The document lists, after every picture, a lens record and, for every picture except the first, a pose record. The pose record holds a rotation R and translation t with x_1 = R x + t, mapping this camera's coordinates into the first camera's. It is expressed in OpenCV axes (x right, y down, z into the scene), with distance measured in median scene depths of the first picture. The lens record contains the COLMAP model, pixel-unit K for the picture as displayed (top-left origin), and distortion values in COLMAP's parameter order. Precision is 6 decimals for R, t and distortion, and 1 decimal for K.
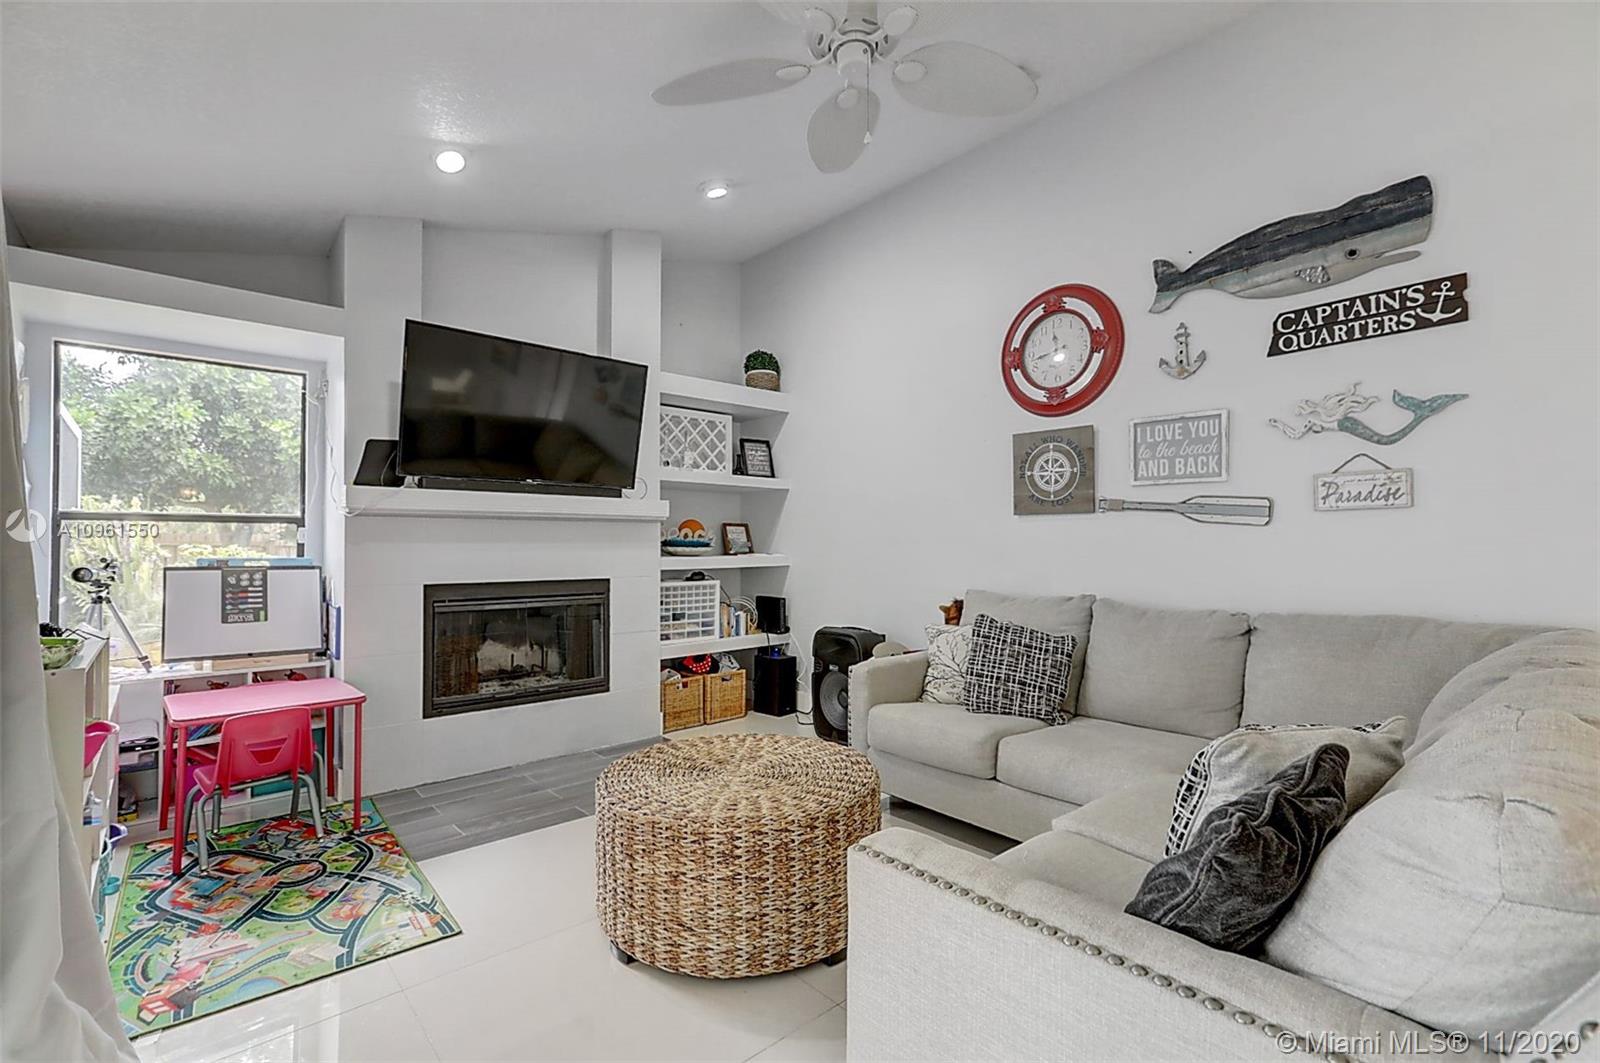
lens RADIAL K [[714.8, 0, 796.1], [0, 714.8, 533.1], [0, 0, 1]] dist [0.002930, 0.001101]
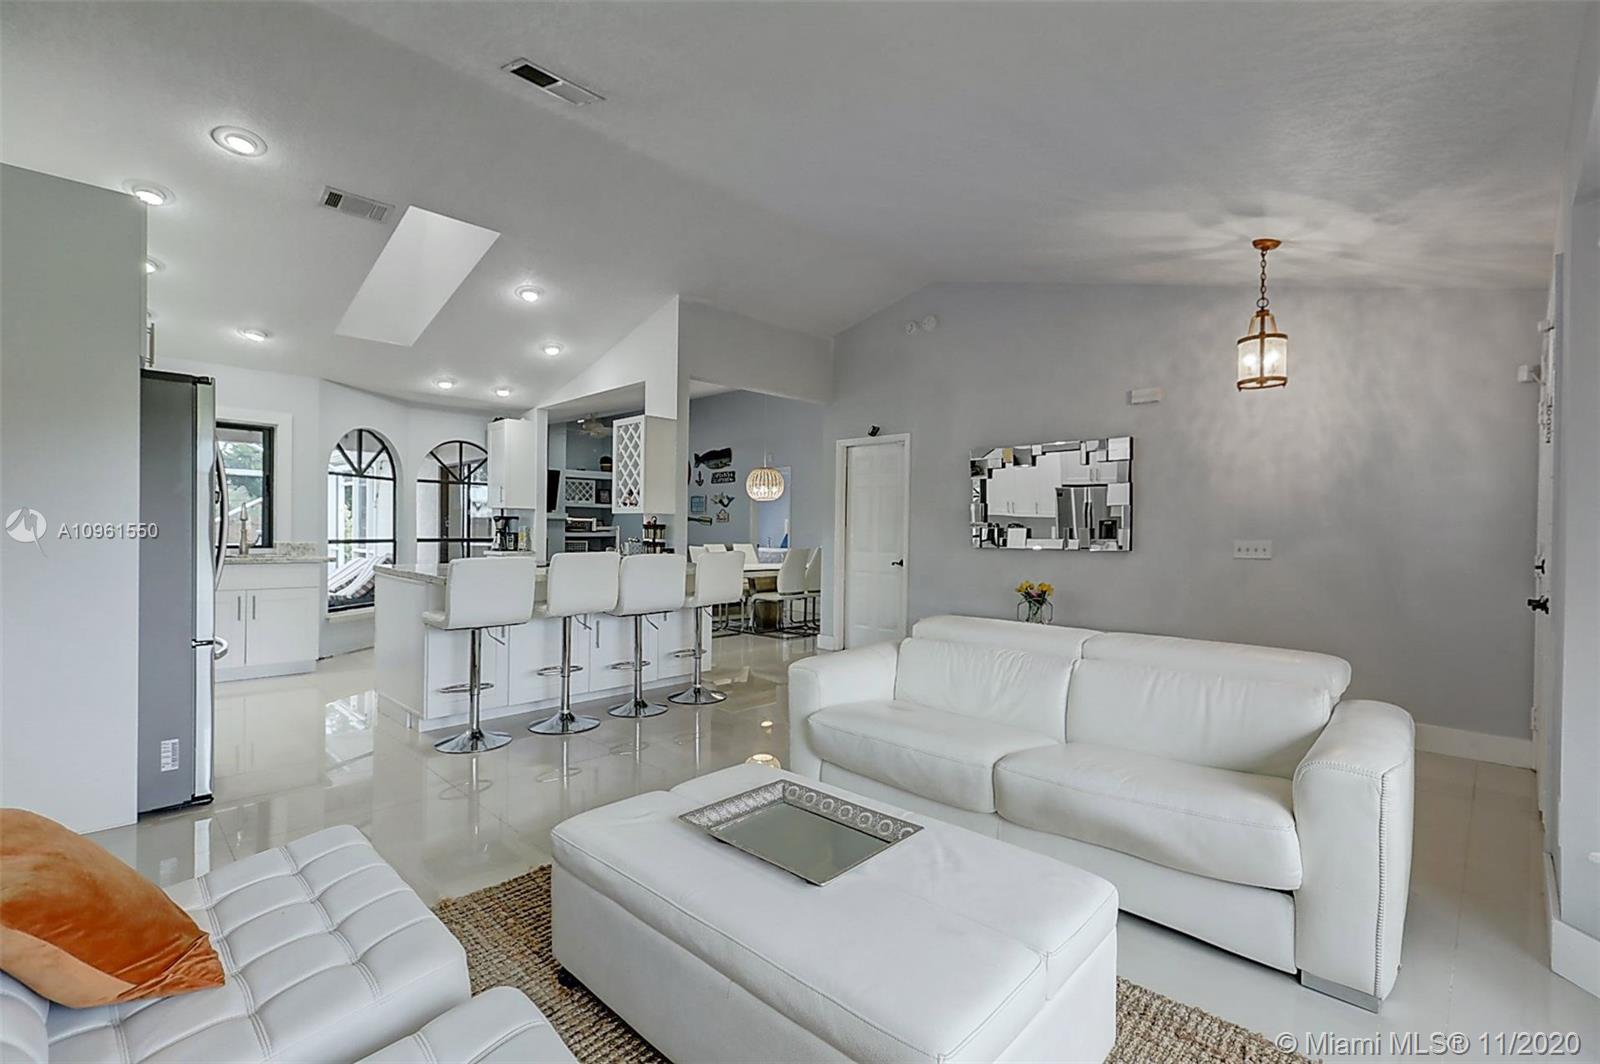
lens RADIAL K [[714.8, 0, 796.7], [0, 714.8, 530.8], [0, 0, 1]] dist [0.002930, 0.001101]
pose [[0.998574, 0.017740, 0.050358, 0.875448], [-0.018344, 0.999765, 0.011559, -0.032911], [-0.050142, -0.012466, 0.998664, -2.826450]]
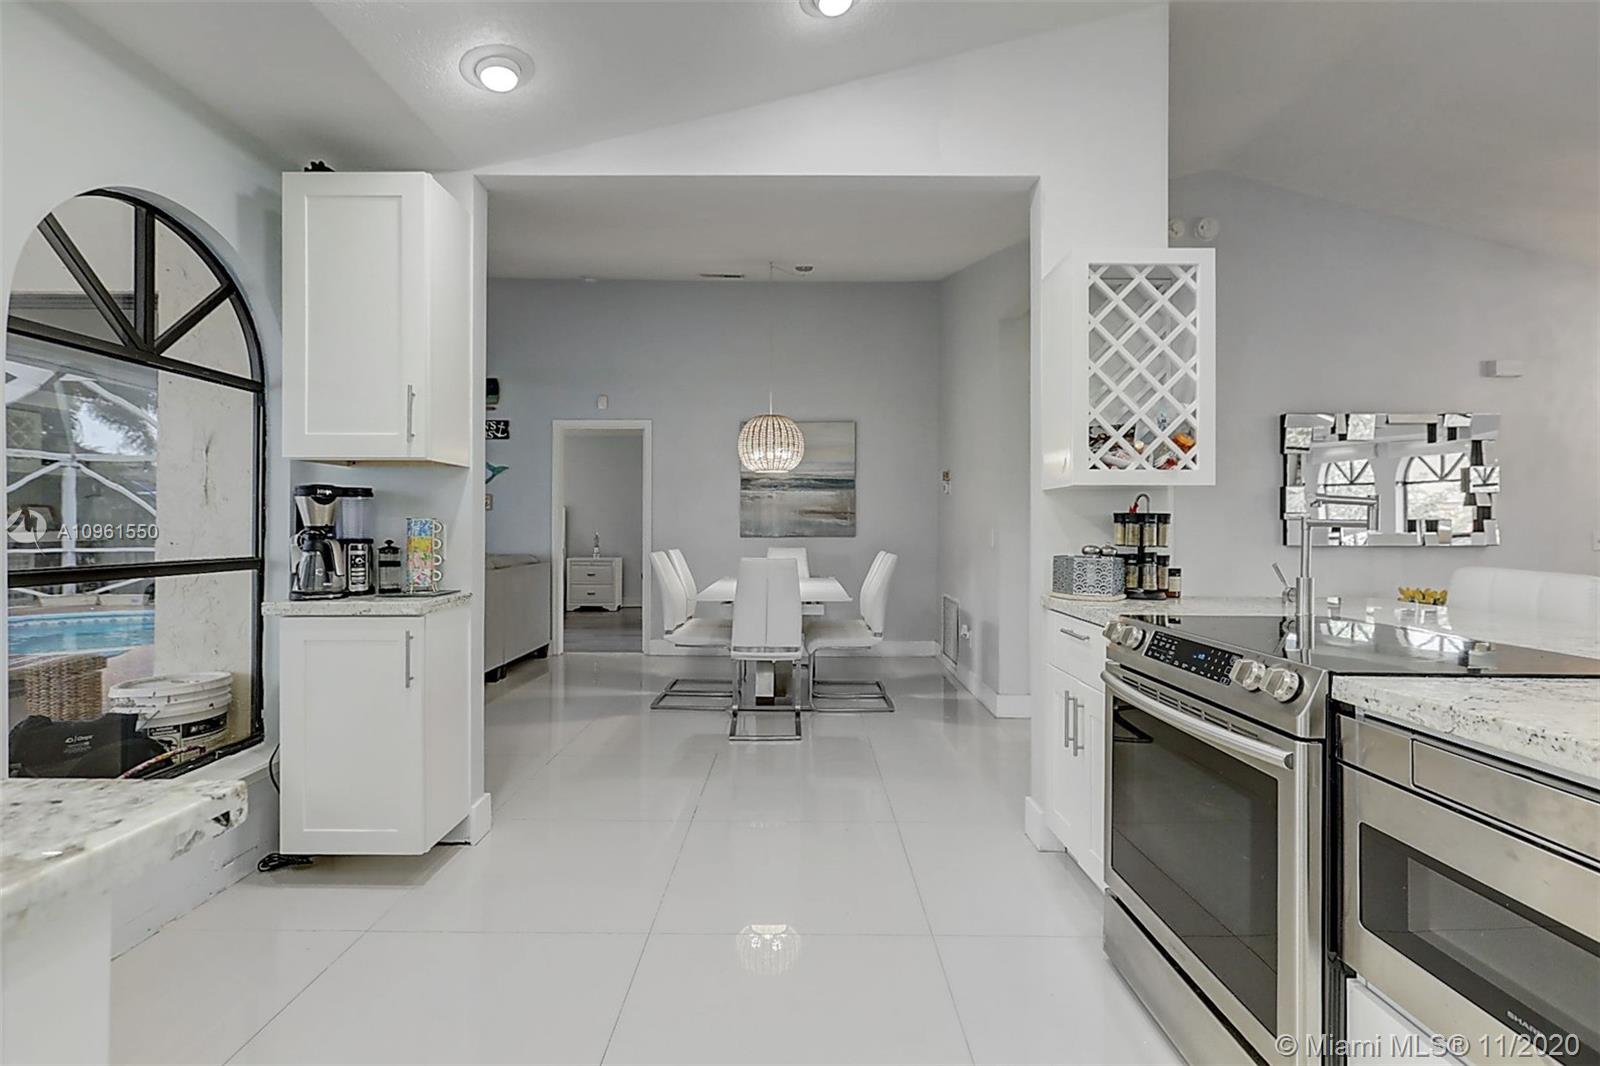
lens RADIAL K [[714.8, 0, 789.3], [0, 714.8, 531.2], [0, 0, 1]] dist [0.002930, 0.001101]
pose [[0.653326, 0.005467, 0.757057, -0.284094], [-0.017432, 0.999817, 0.007823, 0.000036], [-0.756876, -0.018308, 0.653302, -1.159406]]
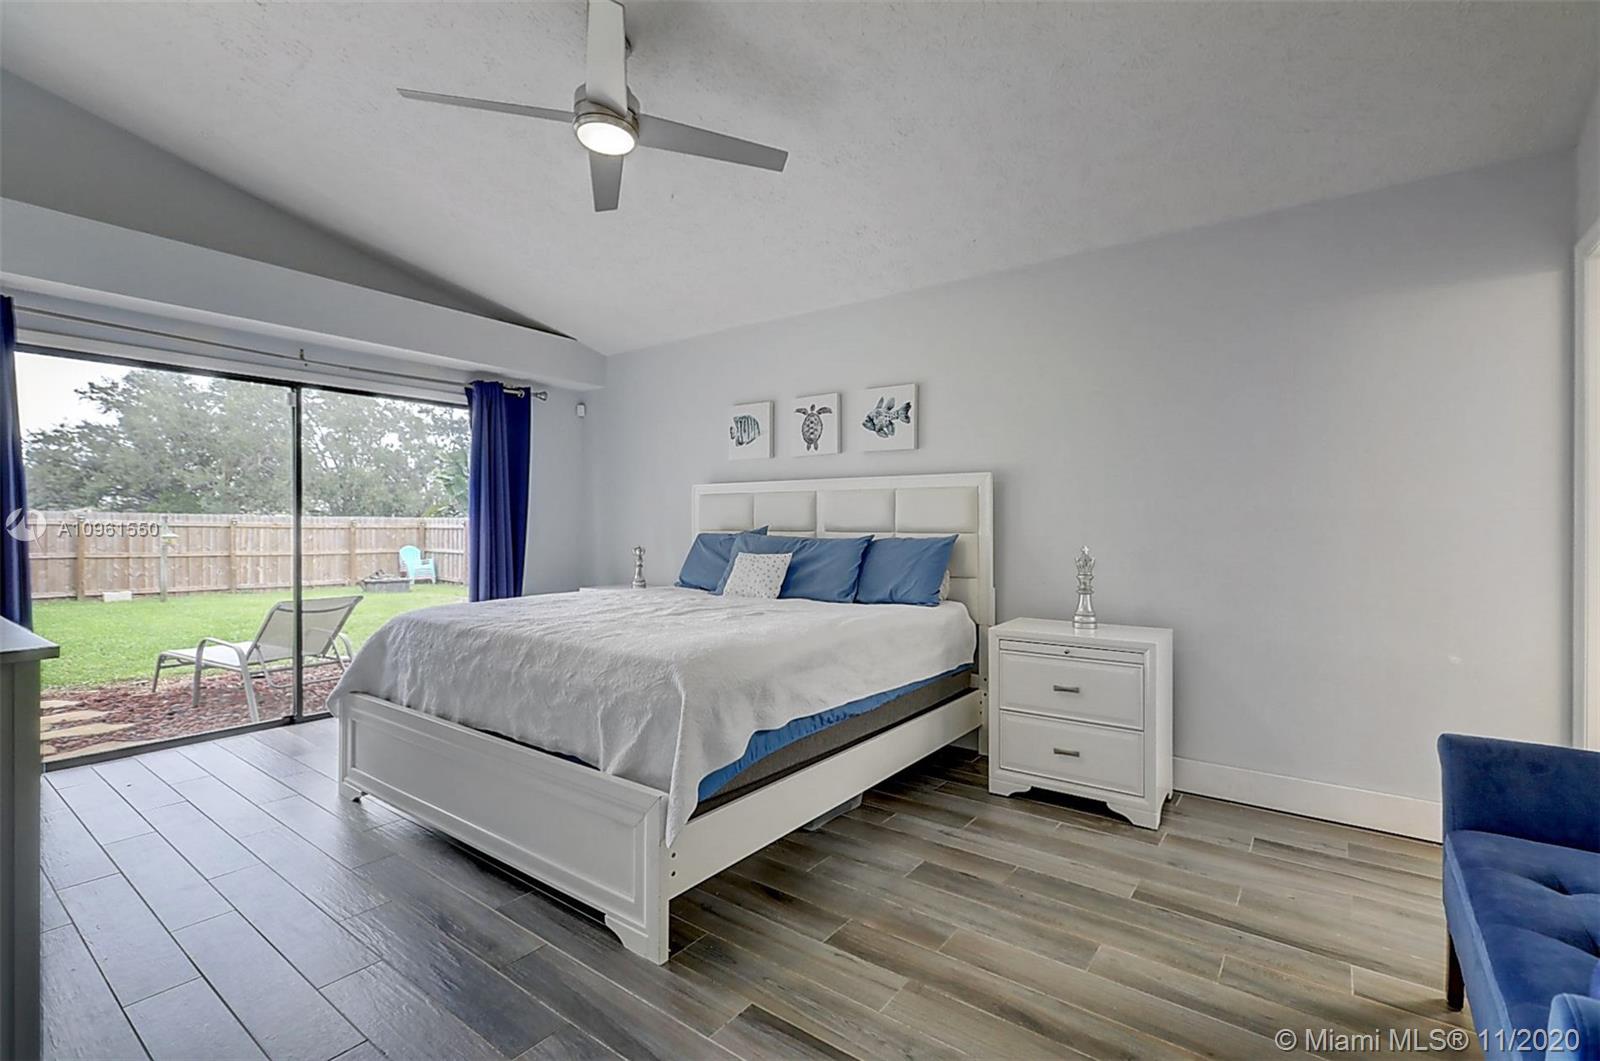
lens RADIAL K [[714.8, 0, 809.4], [0, 714.8, 523.8], [0, 0, 1]] dist [0.002930, 0.001101]
pose [[0.981019, 0.002854, 0.193891, 0.933217], [-0.006038, 0.999856, 0.015834, 0.000846], [-0.193818, -0.016704, 0.980895, 0.580086]]
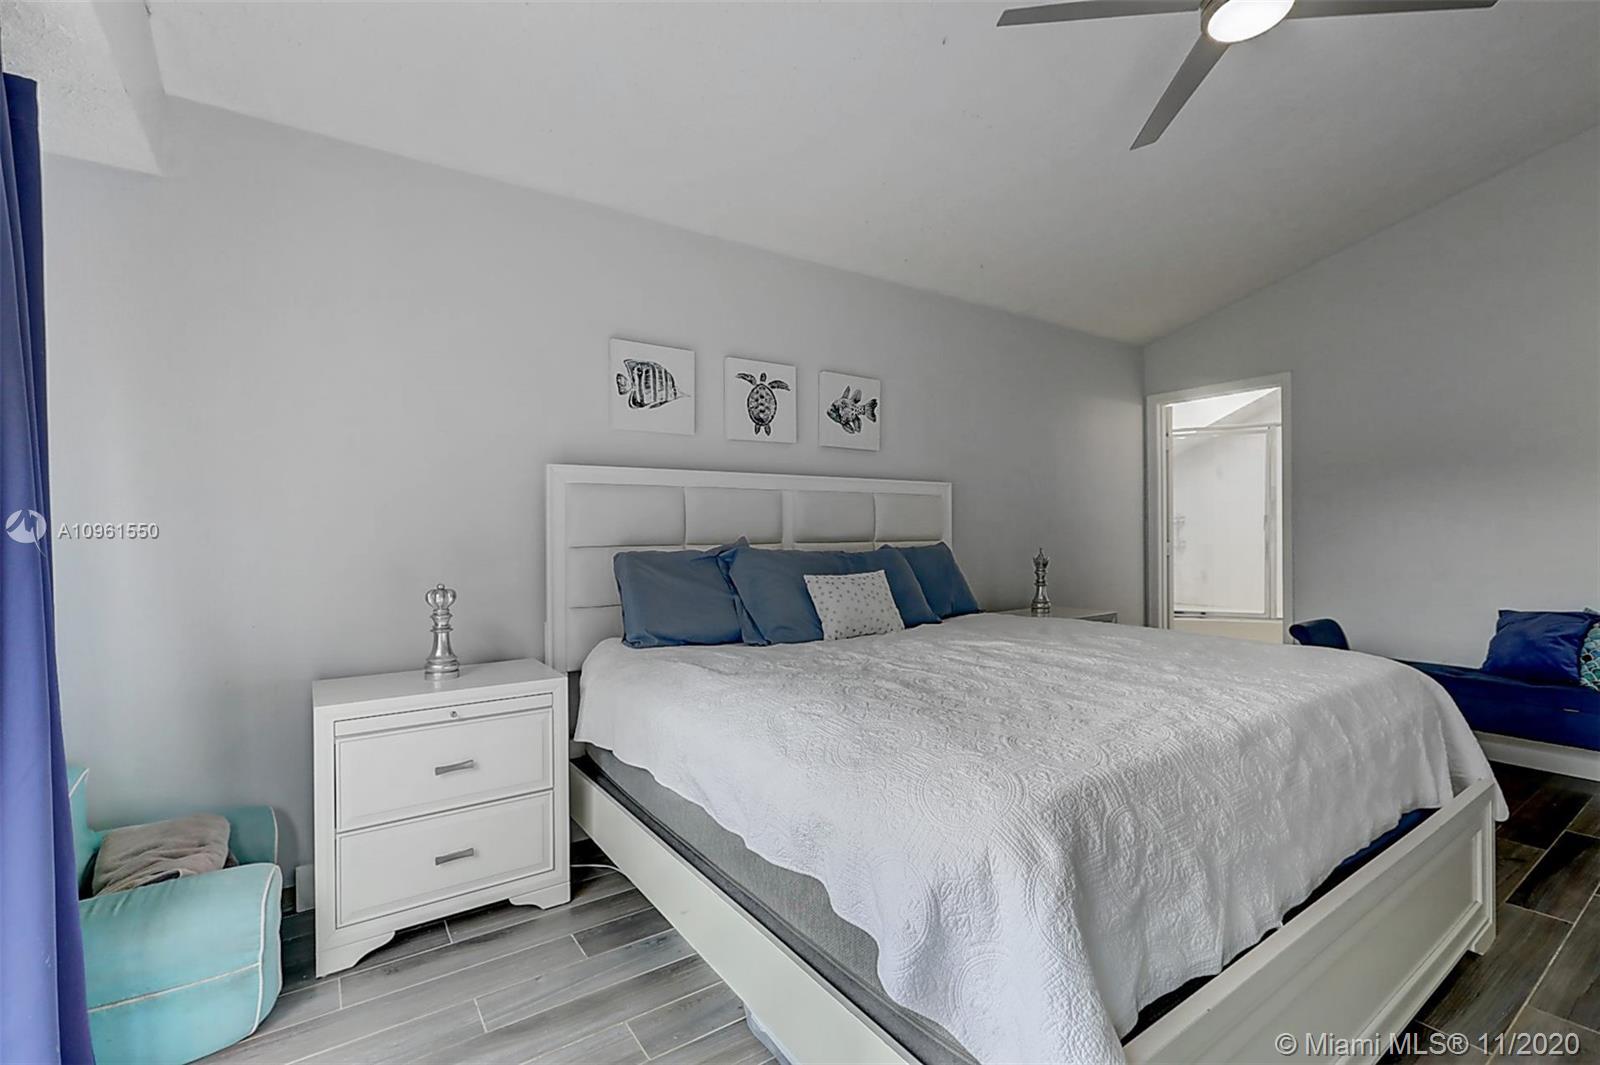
lens RADIAL K [[714.8, 0, 797.2], [0, 714.8, 533.7], [0, 0, 1]] dist [0.002930, 0.001101]
pose [[0.131403, -0.000355, 0.991329, 0.239930], [-0.005202, 0.999986, 0.001048, 0.020549], [-0.991315, -0.005295, 0.131399, 1.680587]]
